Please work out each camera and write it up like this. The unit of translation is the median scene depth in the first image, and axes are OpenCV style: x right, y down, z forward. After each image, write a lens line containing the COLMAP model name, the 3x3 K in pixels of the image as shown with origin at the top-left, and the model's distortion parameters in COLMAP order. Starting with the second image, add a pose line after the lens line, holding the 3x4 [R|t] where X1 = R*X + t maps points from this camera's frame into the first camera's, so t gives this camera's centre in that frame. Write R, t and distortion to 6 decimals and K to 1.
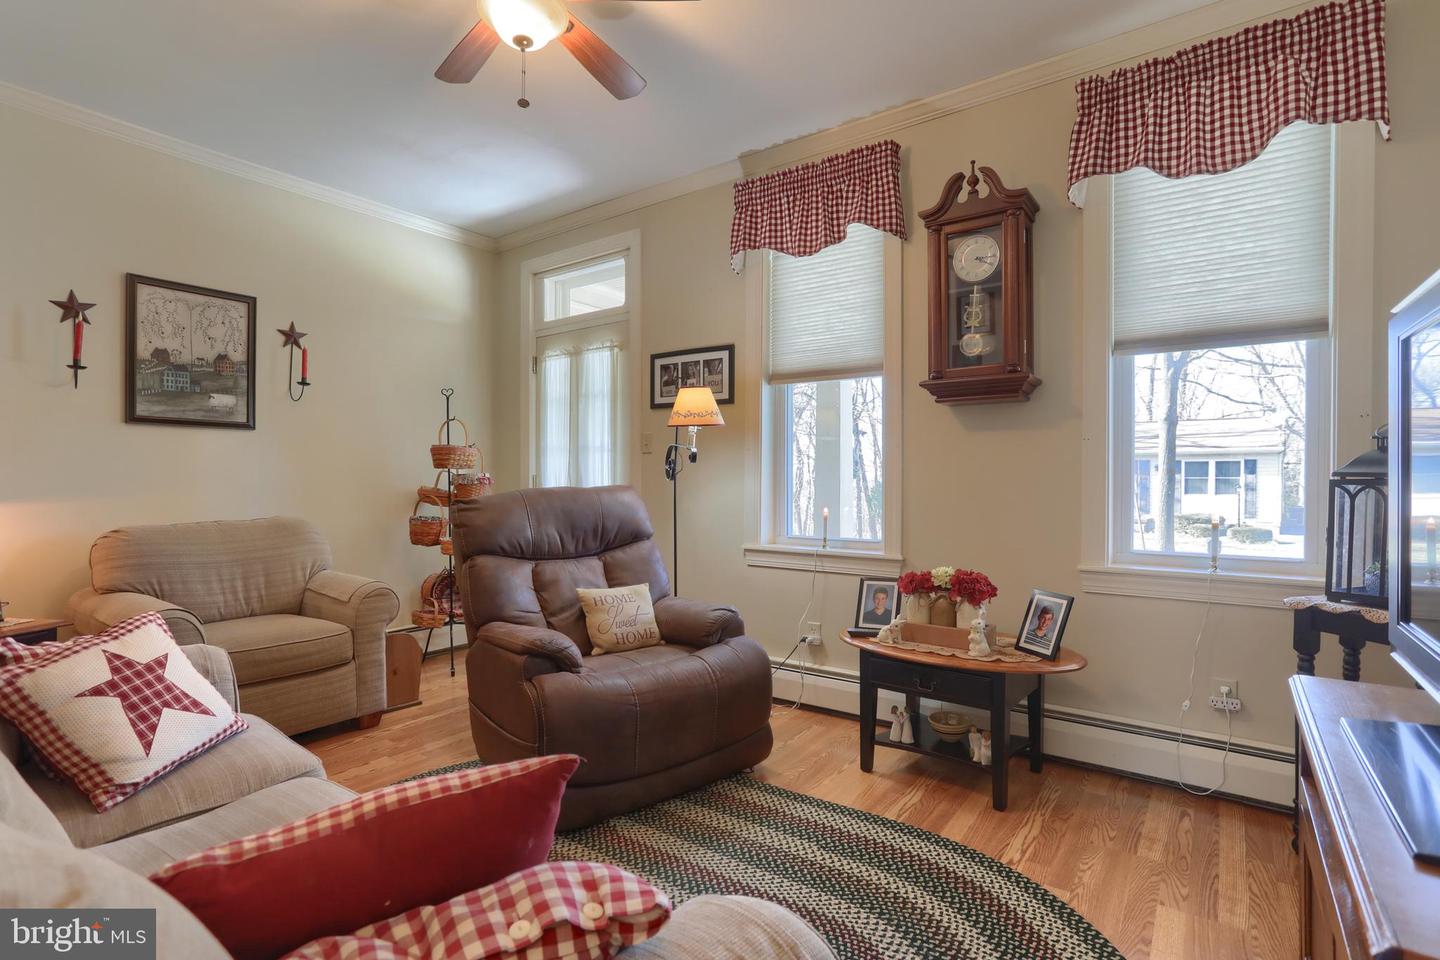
lens RADIAL K [[718.9, 0, 707.7], [0, 718.9, 487.5], [0, 0, 1]] dist [-0.017599, 0.004302]
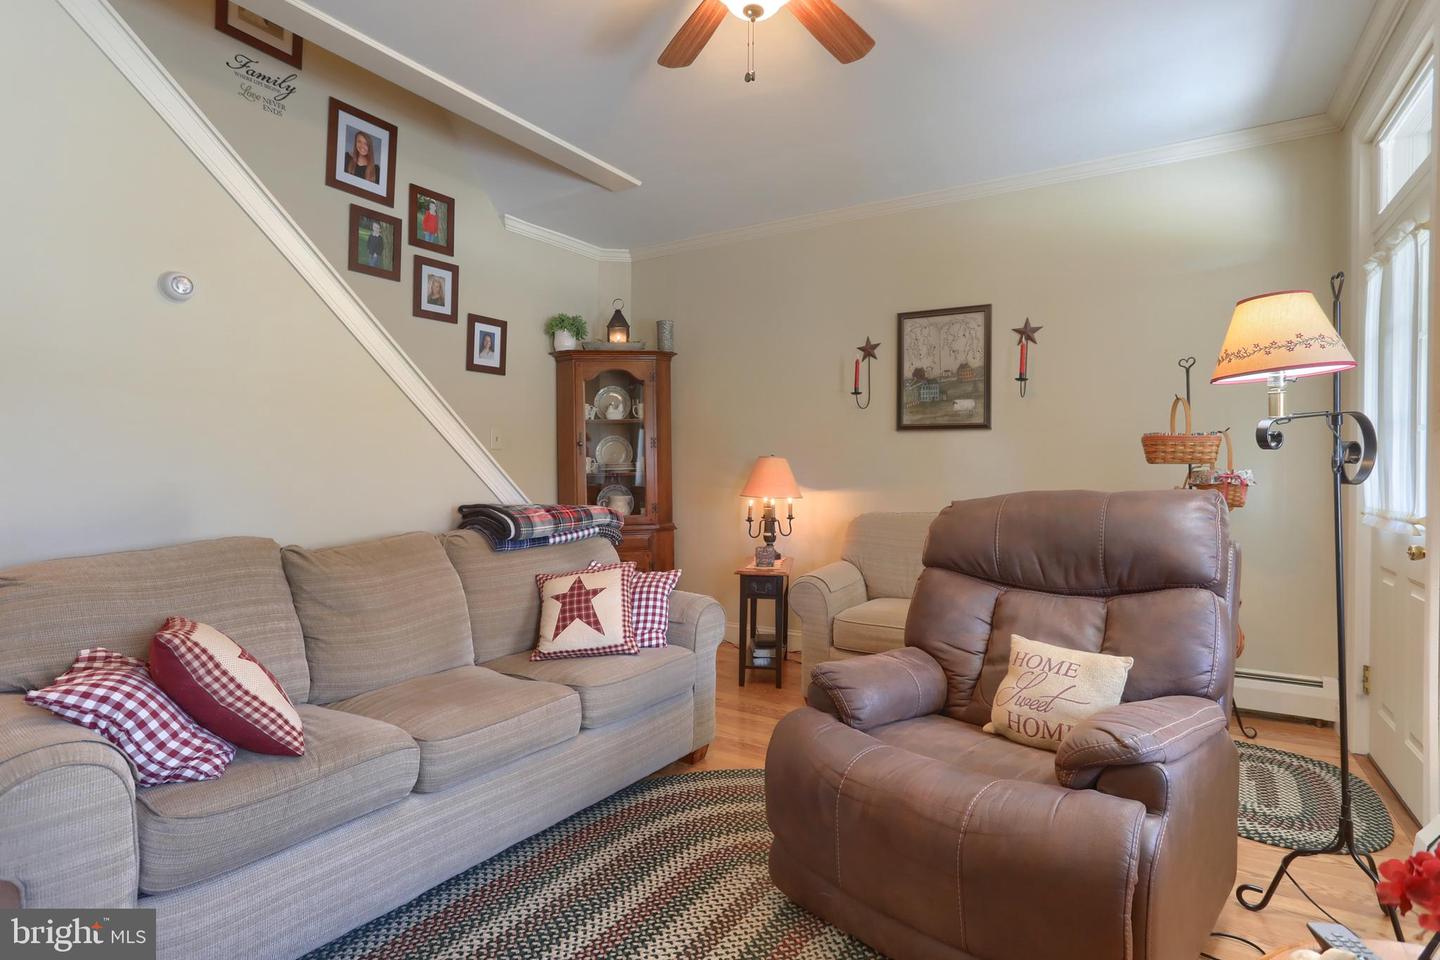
lens RADIAL K [[718.9, 0, 715.7], [0, 718.9, 472.9], [0, 0, 1]] dist [-0.017599, 0.004302]
pose [[0.096191, 0.003542, -0.995357, 0.431816], [-0.014507, 0.999892, 0.002156, -0.014179], [0.995257, 0.014232, 0.096232, 0.555537]]
